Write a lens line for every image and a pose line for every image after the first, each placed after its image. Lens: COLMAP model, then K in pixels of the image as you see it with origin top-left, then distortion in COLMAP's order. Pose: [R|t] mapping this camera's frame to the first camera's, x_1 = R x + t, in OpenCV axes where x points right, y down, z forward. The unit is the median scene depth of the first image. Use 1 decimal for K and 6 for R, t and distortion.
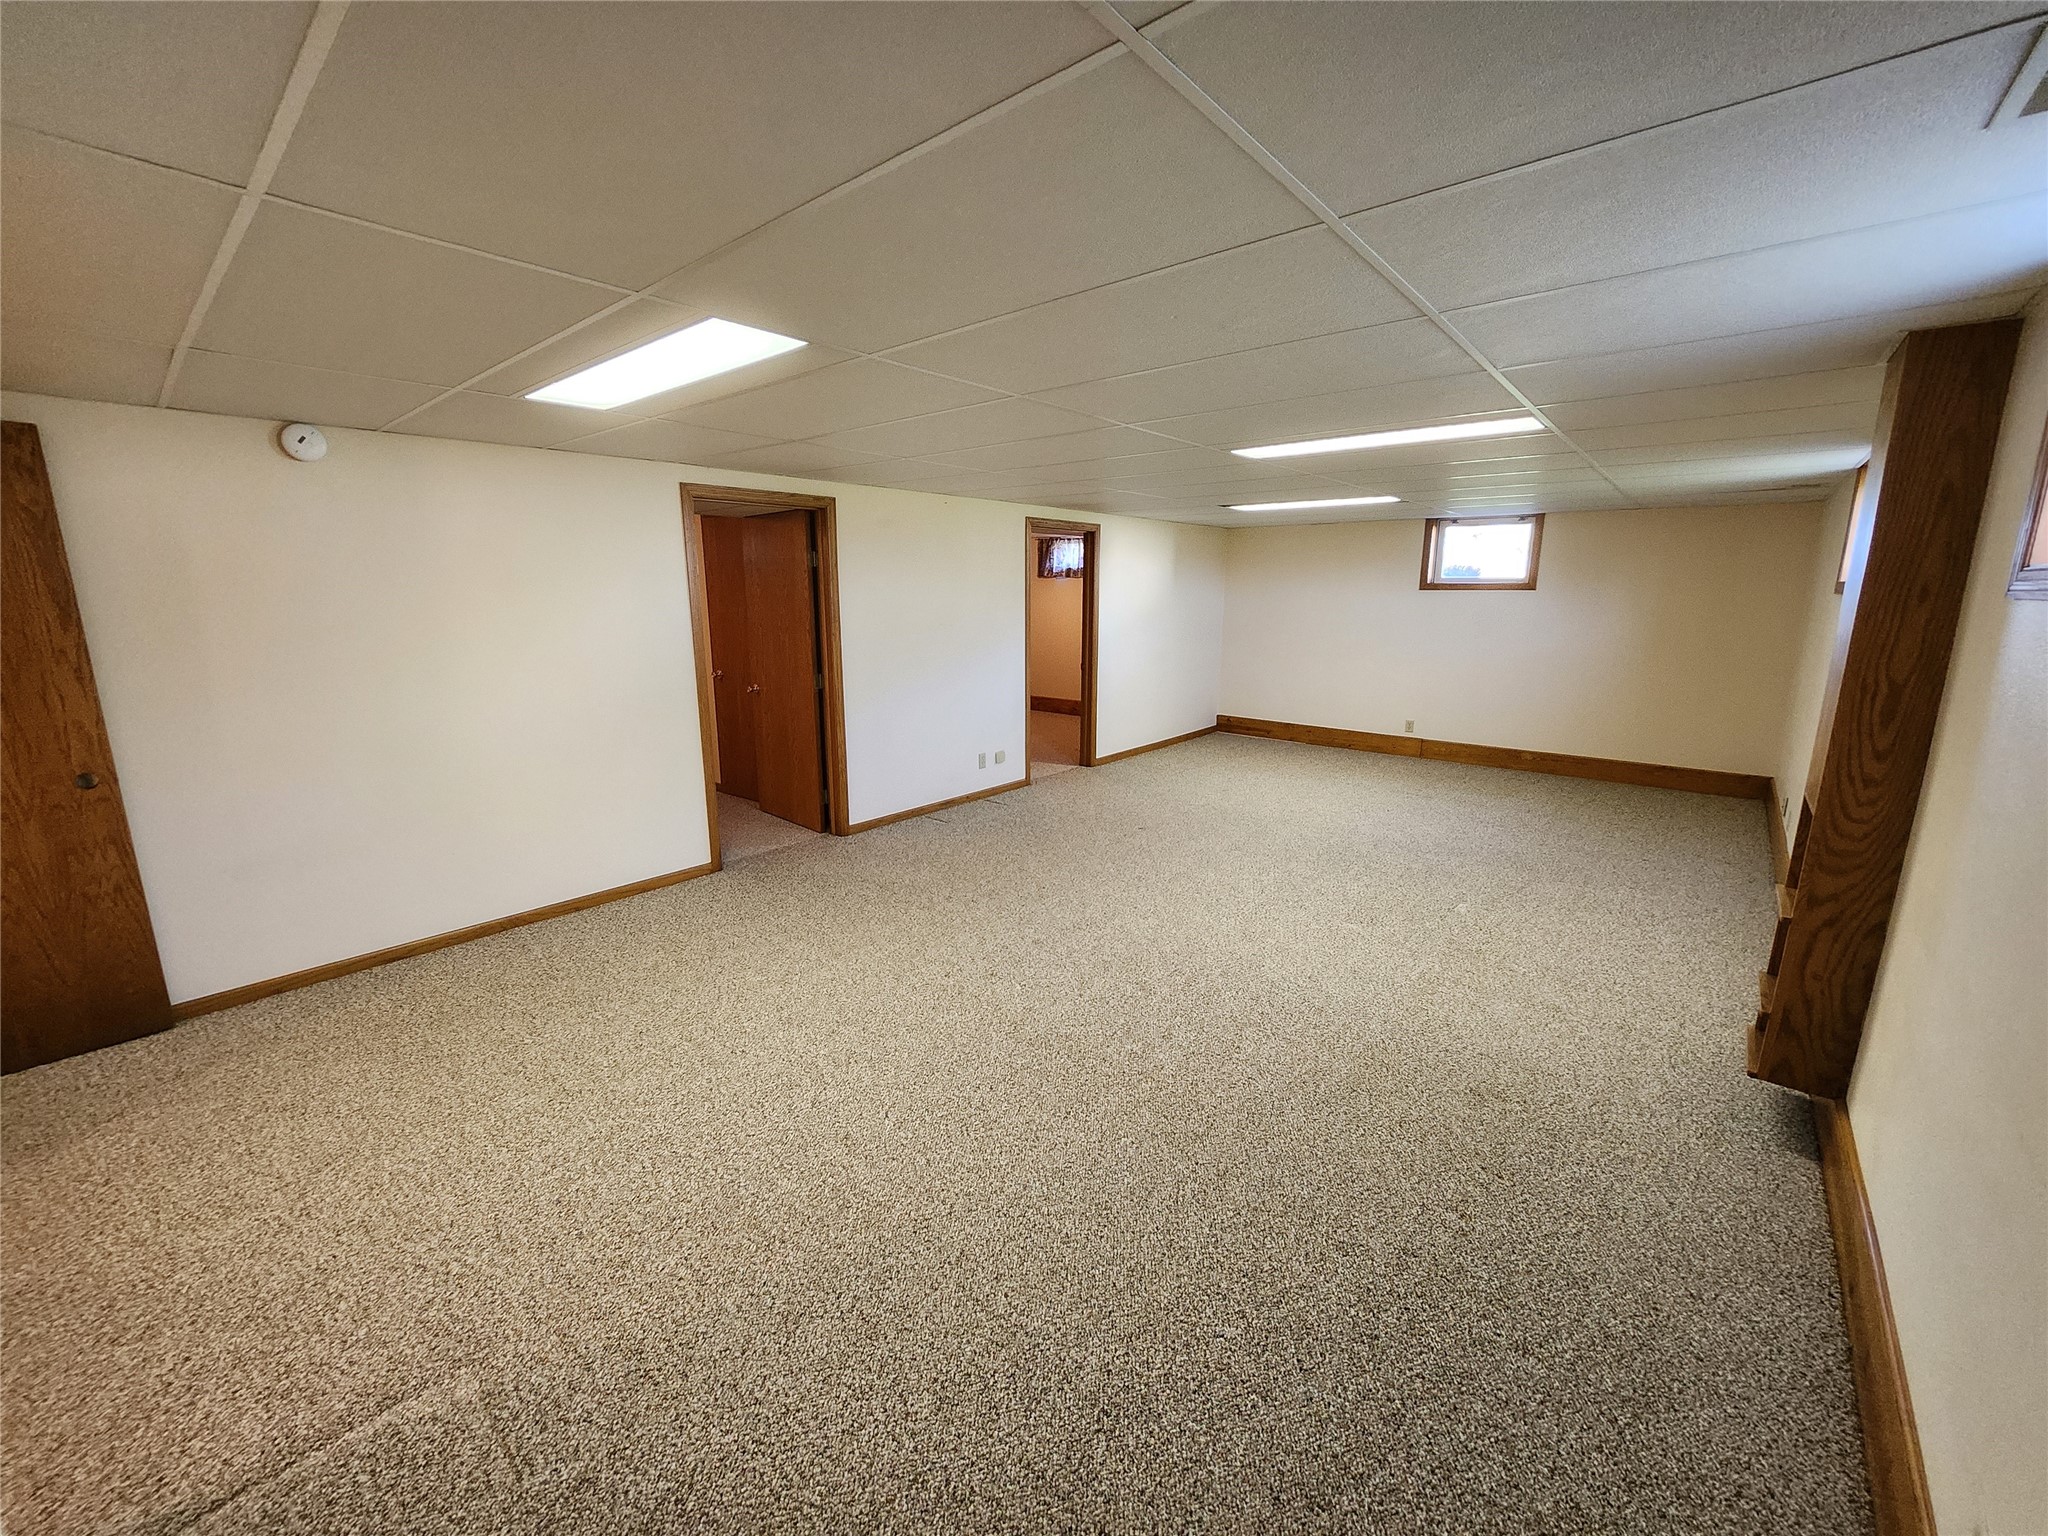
lens RADIAL K [[812.2, 0, 1025.1], [0, 812.2, 770.4], [0, 0, 1]] dist [-0.016683, -0.001028]
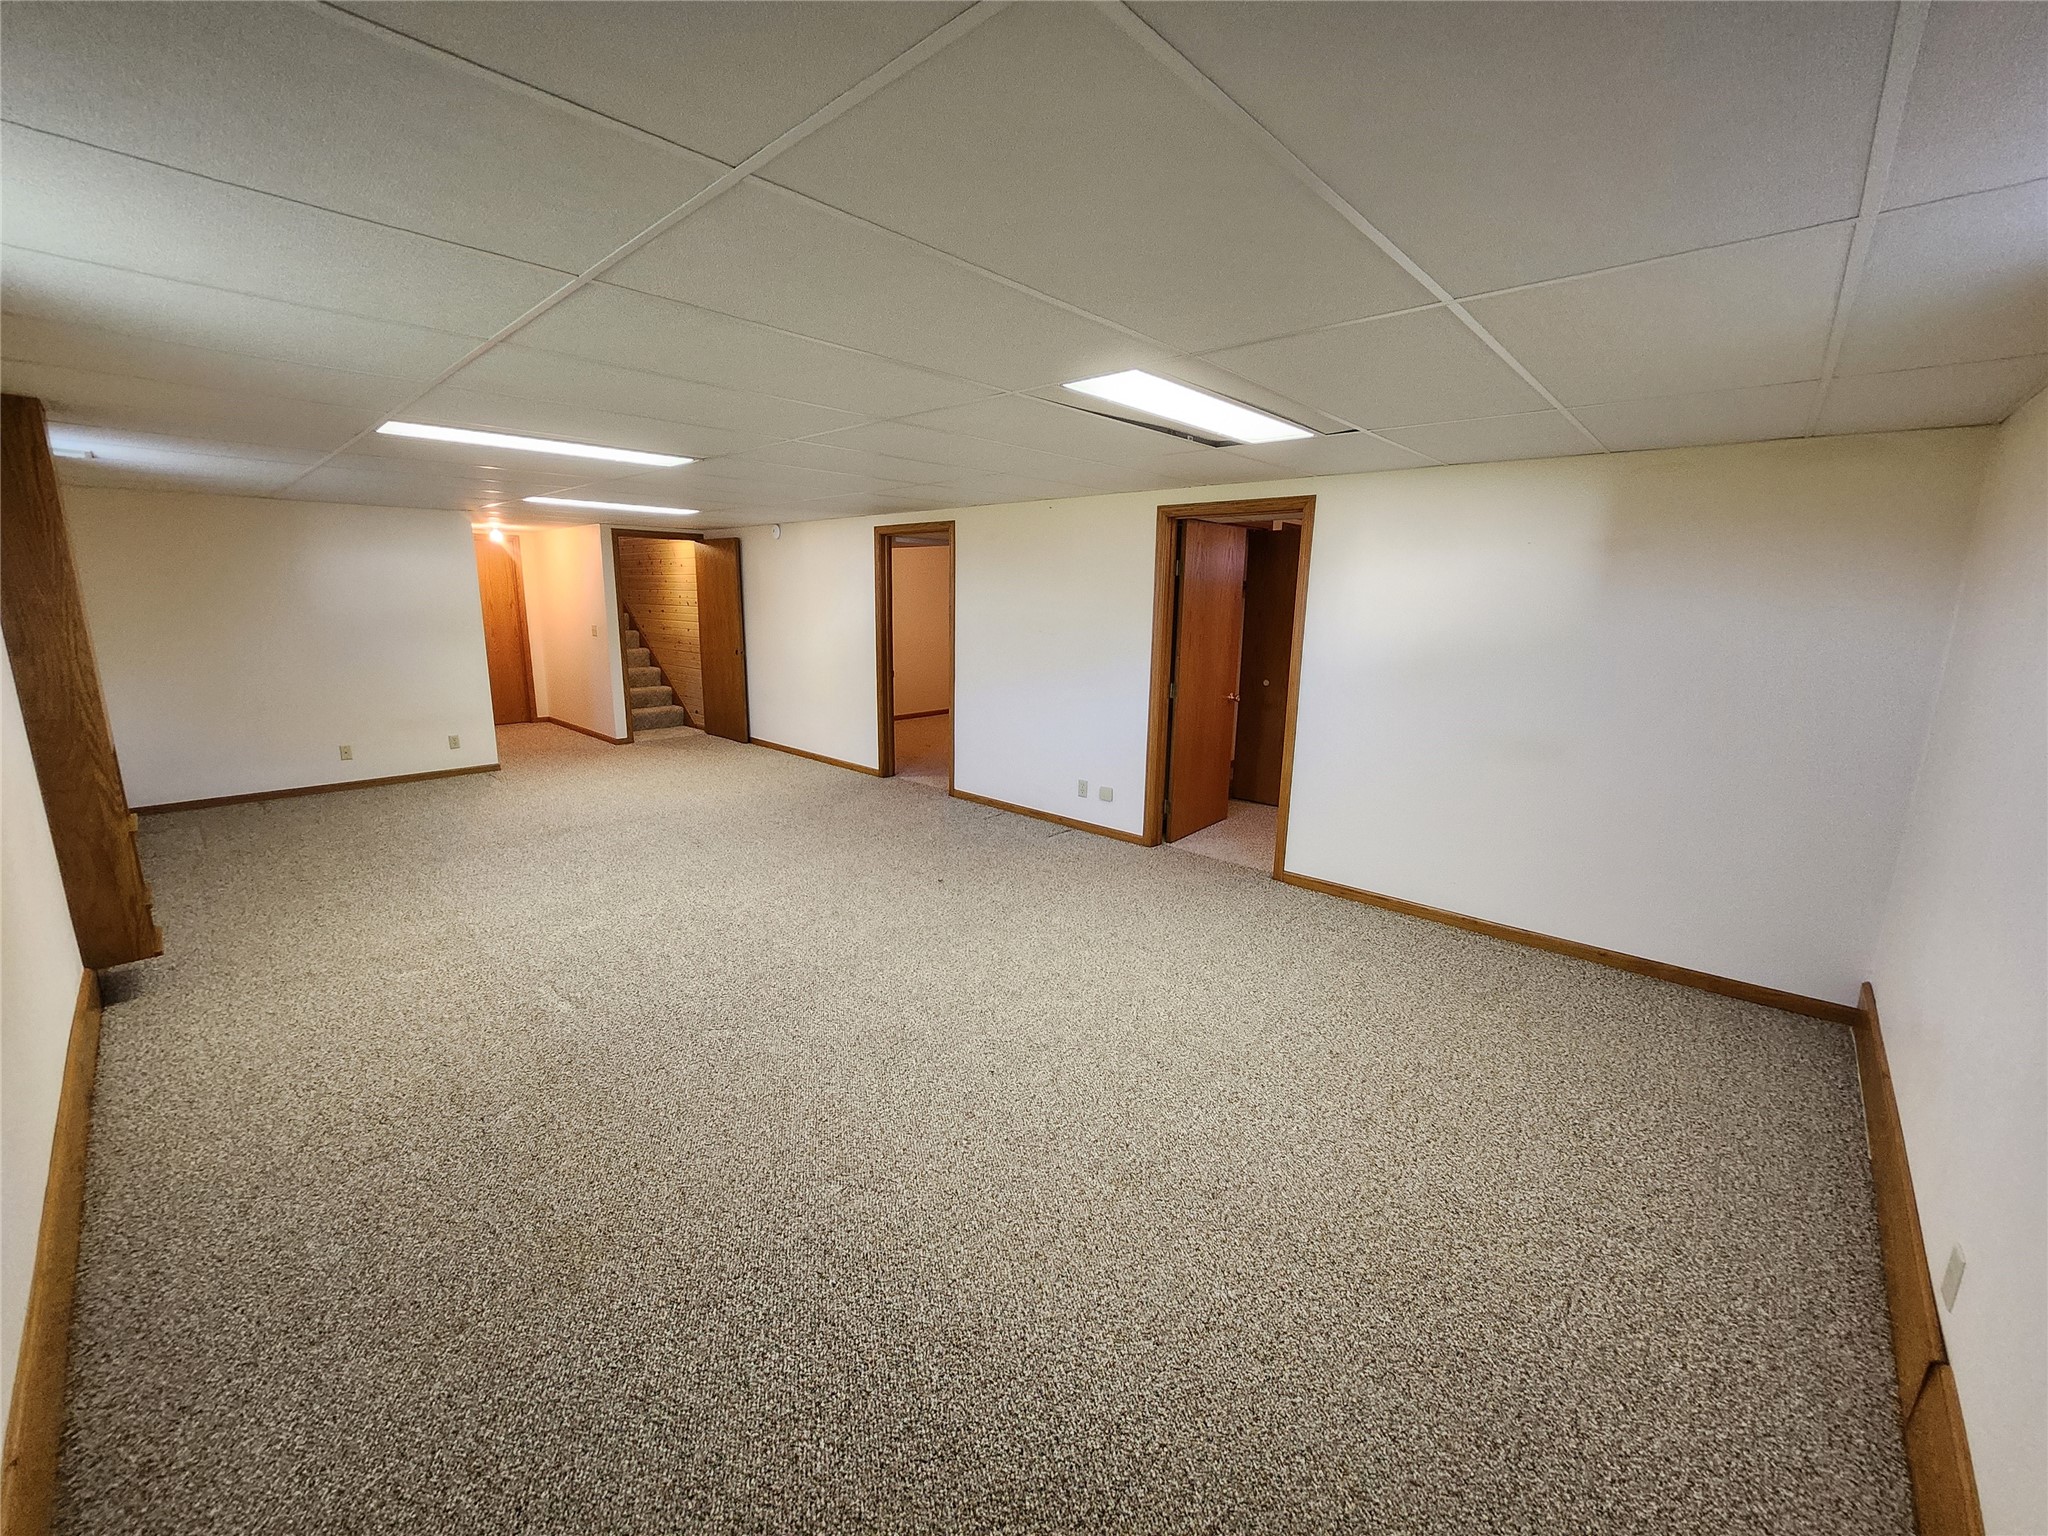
lens RADIAL K [[812.2, 0, 1016.0], [0, 812.2, 770.2], [0, 0, 1]] dist [-0.016683, -0.001028]
pose [[-0.045677, 0.211310, -0.976351, 0.823303], [-0.229780, 0.948942, 0.216127, -0.208581], [0.972170, 0.234218, 0.005210, 0.918289]]
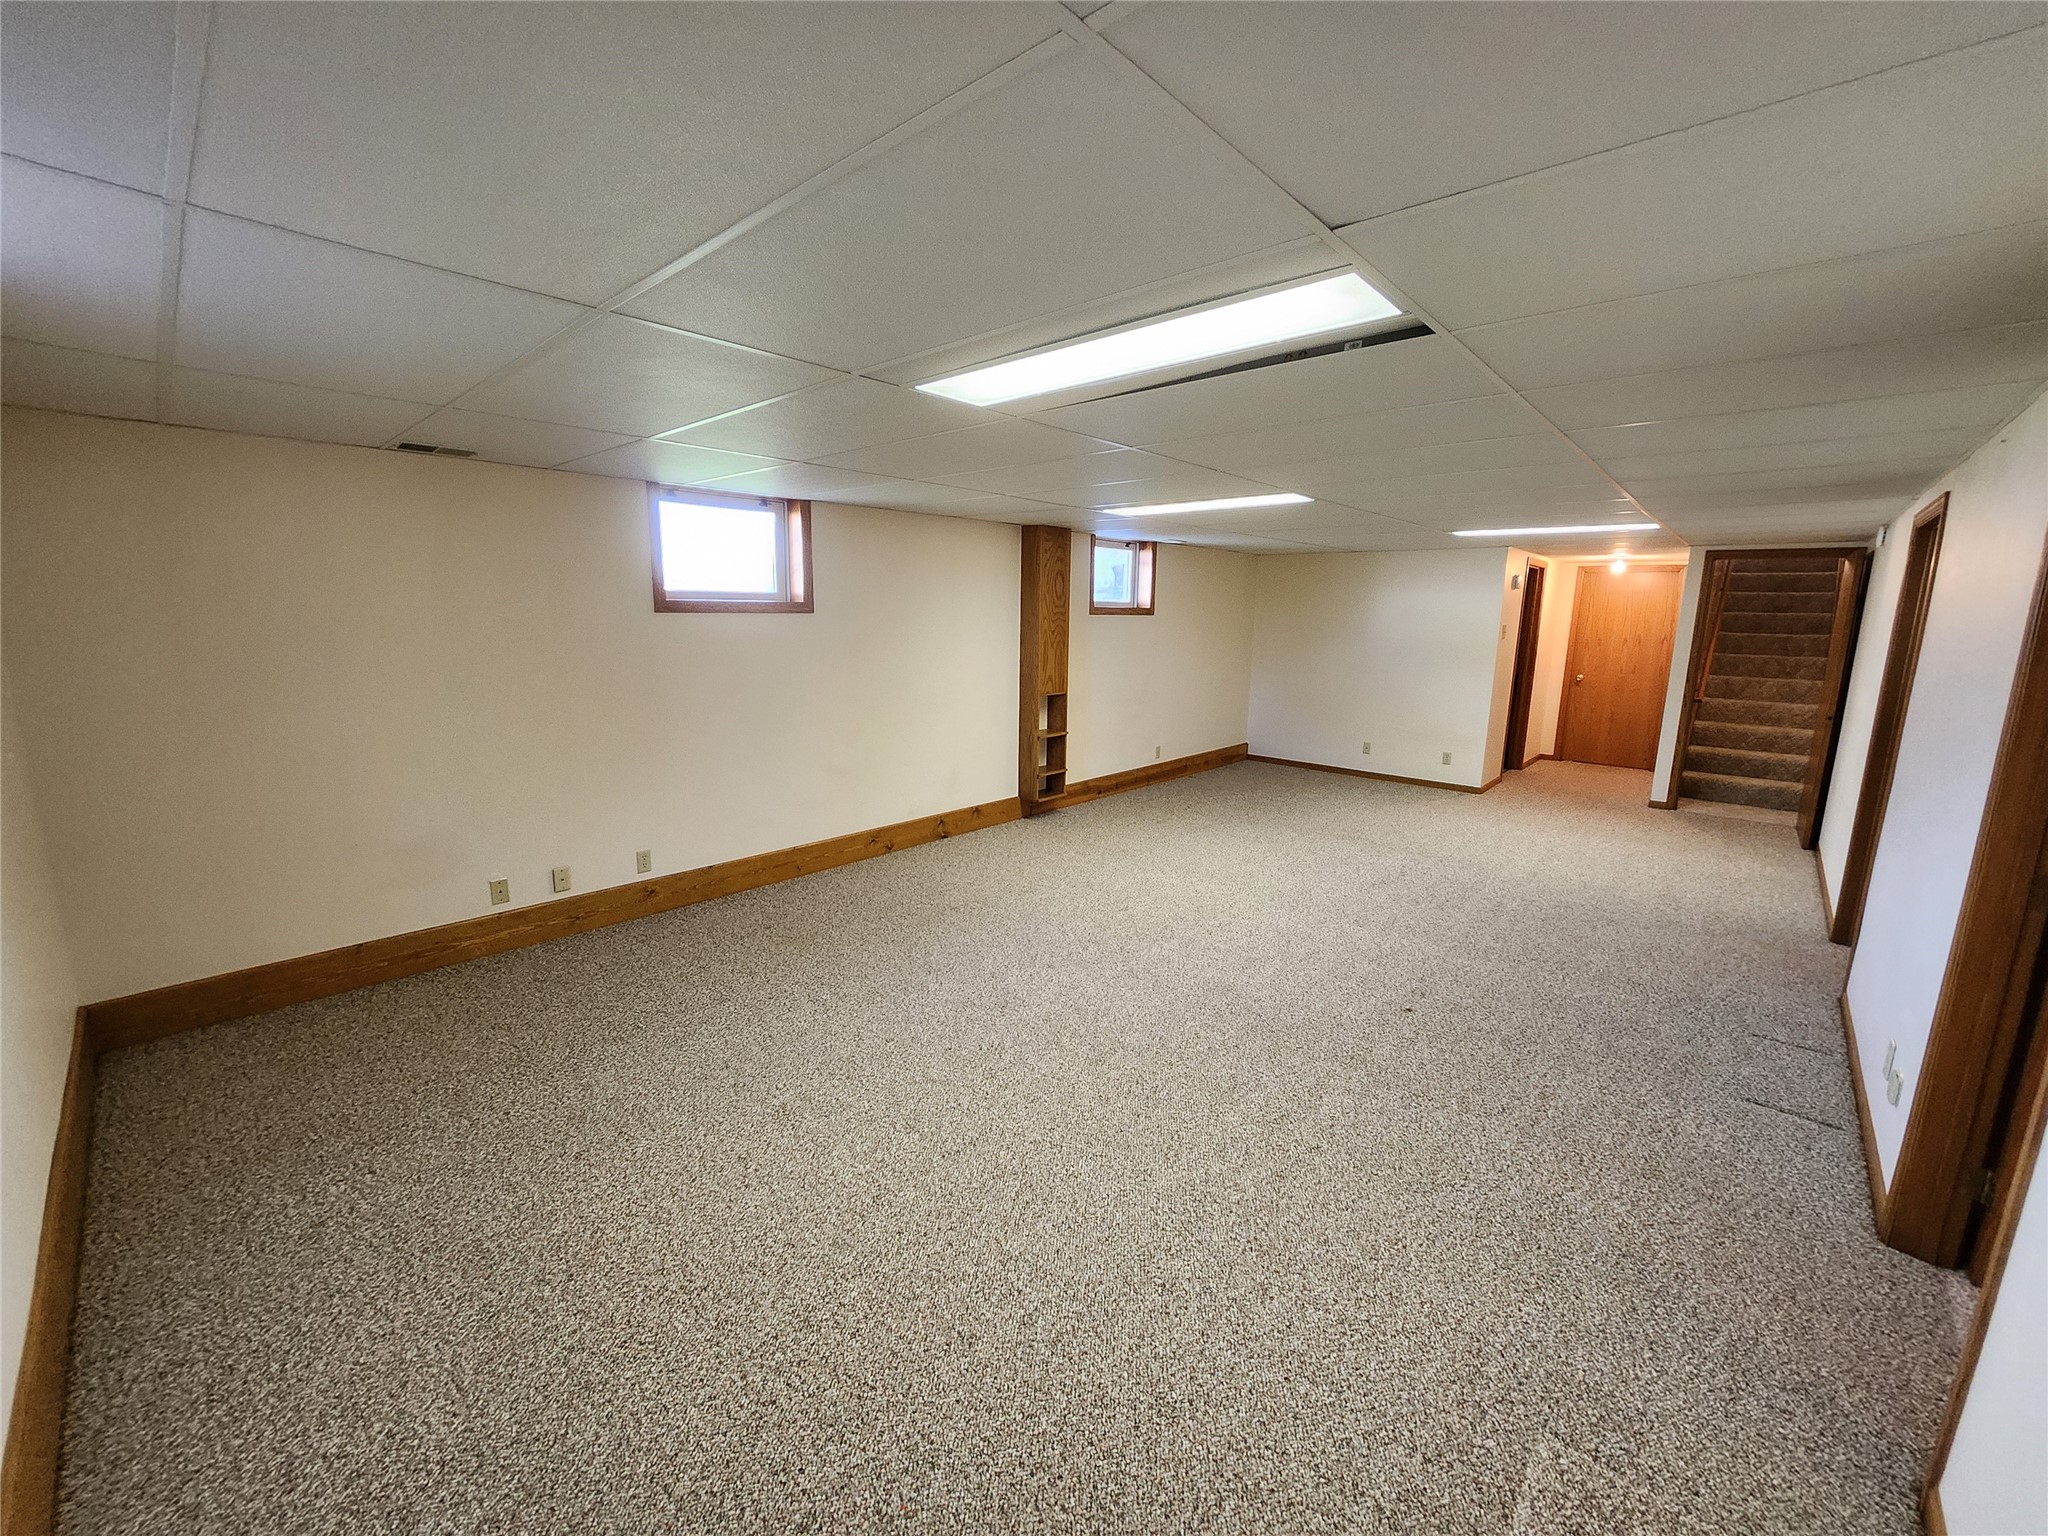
lens RADIAL K [[812.2, 0, 1019.1], [0, 812.2, 767.8], [0, 0, 1]] dist [-0.016683, -0.001028]
pose [[-0.998987, -0.020684, 0.039964, 0.371492], [-0.003140, 0.917975, 0.396627, -0.299617], [-0.044890, 0.396100, -0.917110, 1.320305]]
